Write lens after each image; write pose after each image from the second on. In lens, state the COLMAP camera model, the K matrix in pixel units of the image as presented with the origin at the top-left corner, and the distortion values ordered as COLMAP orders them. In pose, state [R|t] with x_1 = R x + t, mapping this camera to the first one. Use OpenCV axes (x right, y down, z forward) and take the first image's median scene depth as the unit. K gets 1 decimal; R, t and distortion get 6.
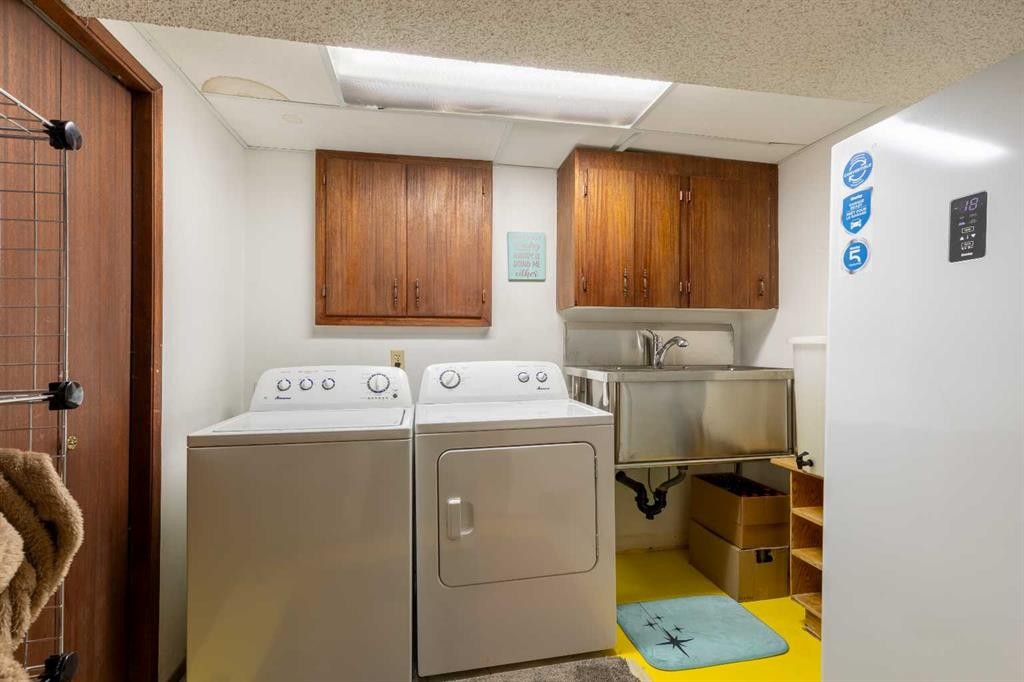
lens RADIAL K [[476.0, 0, 512.3], [0, 476.0, 342.1], [0, 0, 1]] dist [0.005255, -0.000170]
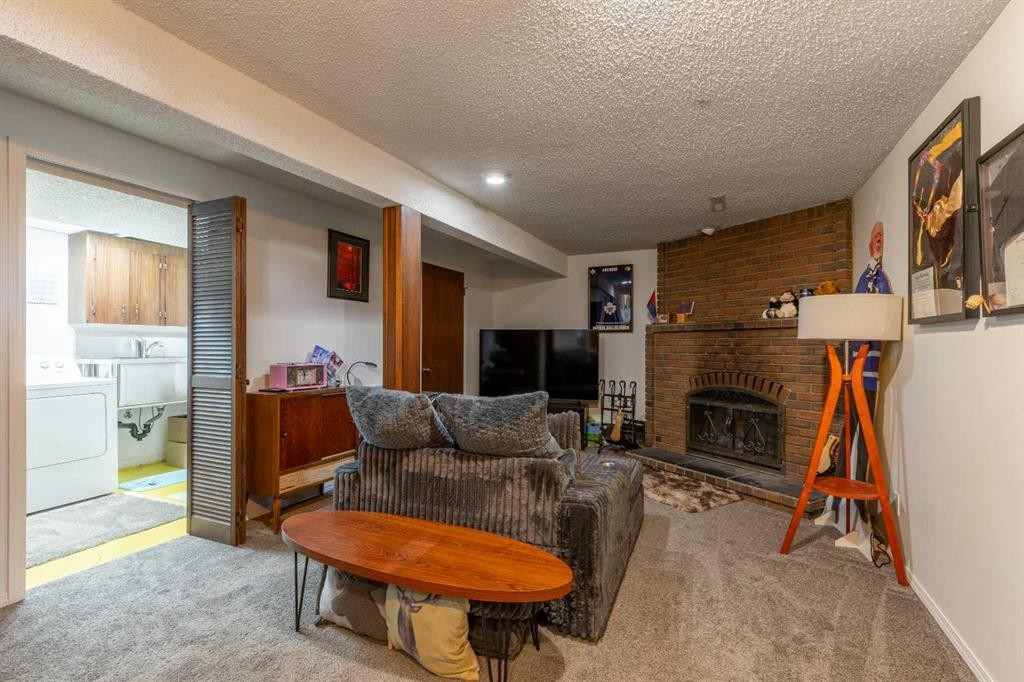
lens RADIAL K [[476.0, 0, 513.1], [0, 476.0, 341.1], [0, 0, 1]] dist [0.005255, -0.000170]
pose [[0.599288, 0.002724, 0.800529, -0.322232], [-0.000017, 0.999994, -0.003390, -0.003714], [-0.800534, 0.002018, 0.599285, -1.253212]]
